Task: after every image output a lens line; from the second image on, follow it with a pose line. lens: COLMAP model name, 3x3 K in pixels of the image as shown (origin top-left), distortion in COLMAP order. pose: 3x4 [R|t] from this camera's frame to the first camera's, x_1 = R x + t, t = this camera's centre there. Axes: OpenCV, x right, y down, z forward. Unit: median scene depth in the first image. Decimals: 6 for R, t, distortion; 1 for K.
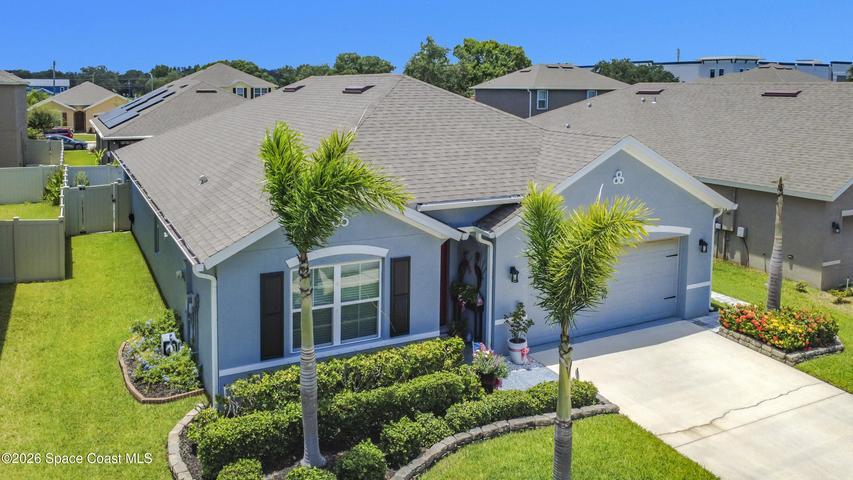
lens RADIAL K [[622.9, 0, 383.7], [0, 622.9, 154.1], [0, 0, 1]] dist [-0.002627, -0.001158]
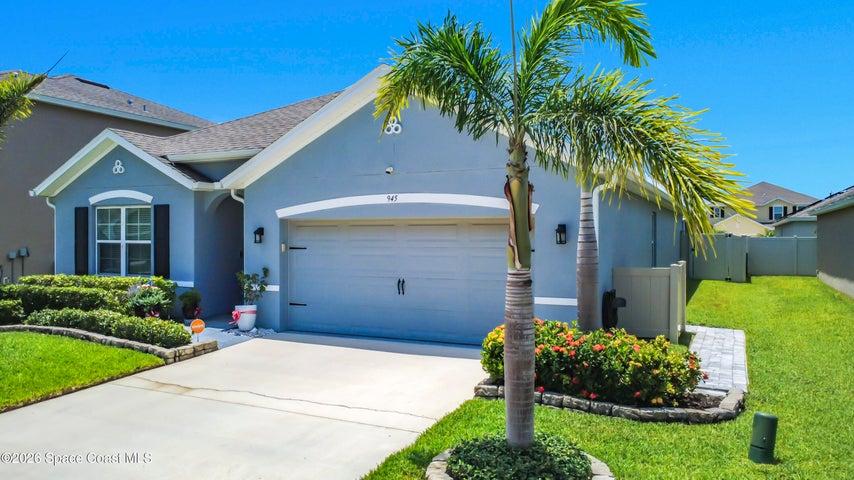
lens RADIAL K [[622.5, 0, 427.0], [0, 622.5, 240.0], [0, 0, 1]] dist [-0.001936, -0.000341]
pose [[0.629172, -0.000839, -0.777266, 1.204225], [-0.068478, 0.996051, -0.056506, 0.262700], [0.774244, 0.088778, 0.626630, 0.692267]]
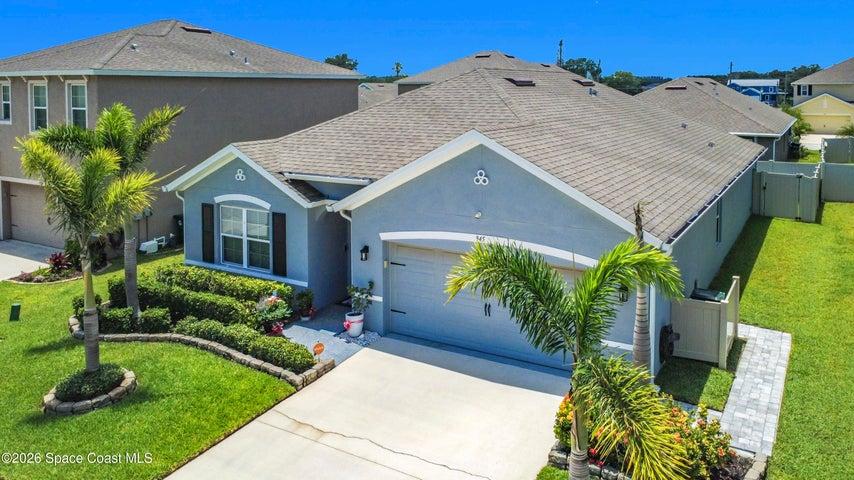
lens RADIAL K [[635.4, 0, 473.9], [0, 635.4, 124.8], [0, 0, 1]] dist [-0.003108, 0.003036]
pose [[0.589952, 0.038963, -0.806497, 1.328576], [-0.074202, 0.997225, -0.006101, -0.036751], [0.804021, 0.063443, 0.591206, 0.552555]]
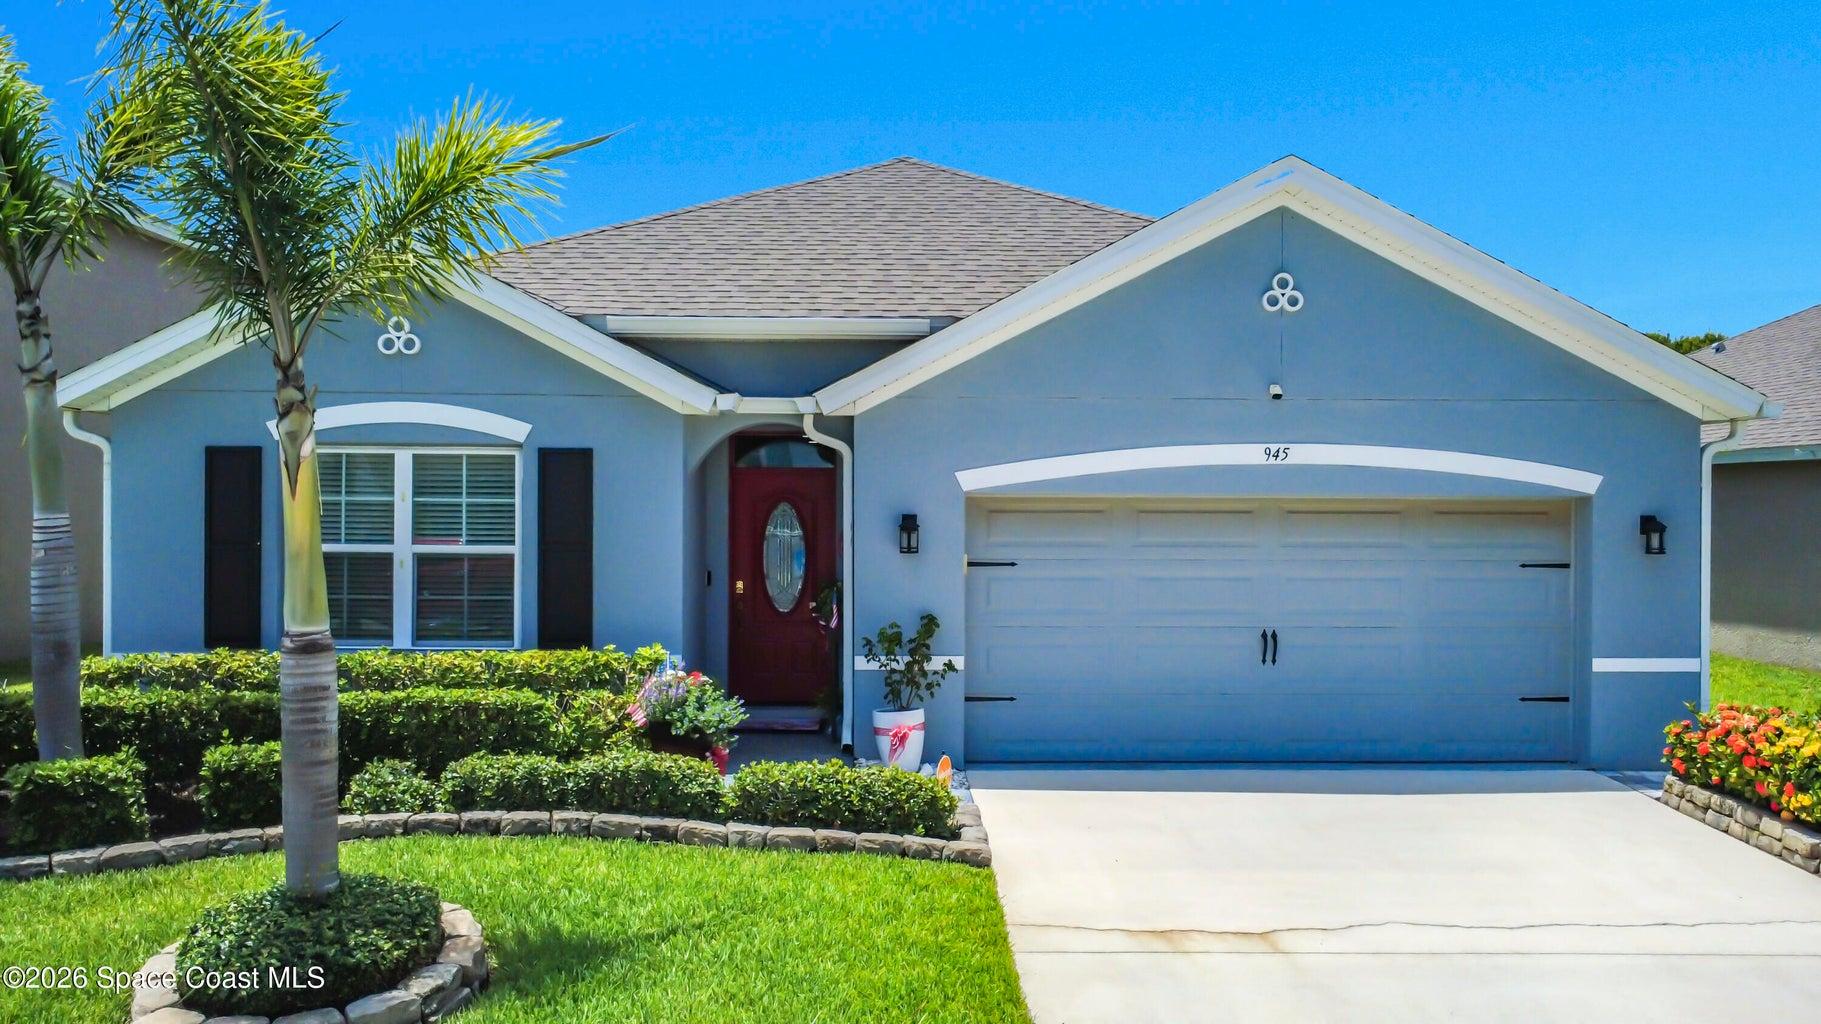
lens RADIAL K [[1327.3, 0, 910.5], [0, 1327.3, 512.0], [0, 0, 1]] dist [-0.001936, -0.000341]
pose [[0.912276, 0.000249, -0.409577, 0.595378], [-0.037497, 0.995851, -0.082914, 0.274677], [0.407857, 0.090998, 0.908500, 0.319815]]
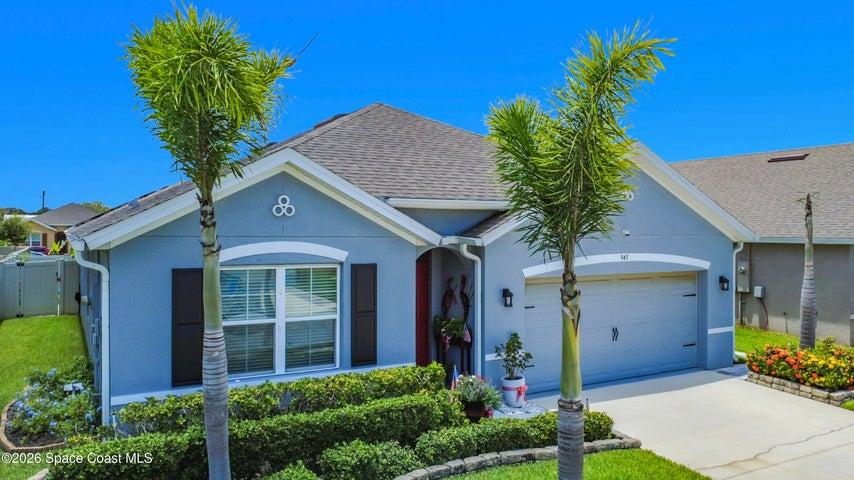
lens RADIAL K [[622.5, 0, 427.0], [0, 622.5, 240.0], [0, 0, 1]] dist [-0.001936, -0.000341]
pose [[0.997969, -0.005053, 0.063495, 0.057911], [0.010057, 0.996845, -0.078738, 0.202323], [-0.062897, 0.079217, 0.994871, 0.206111]]
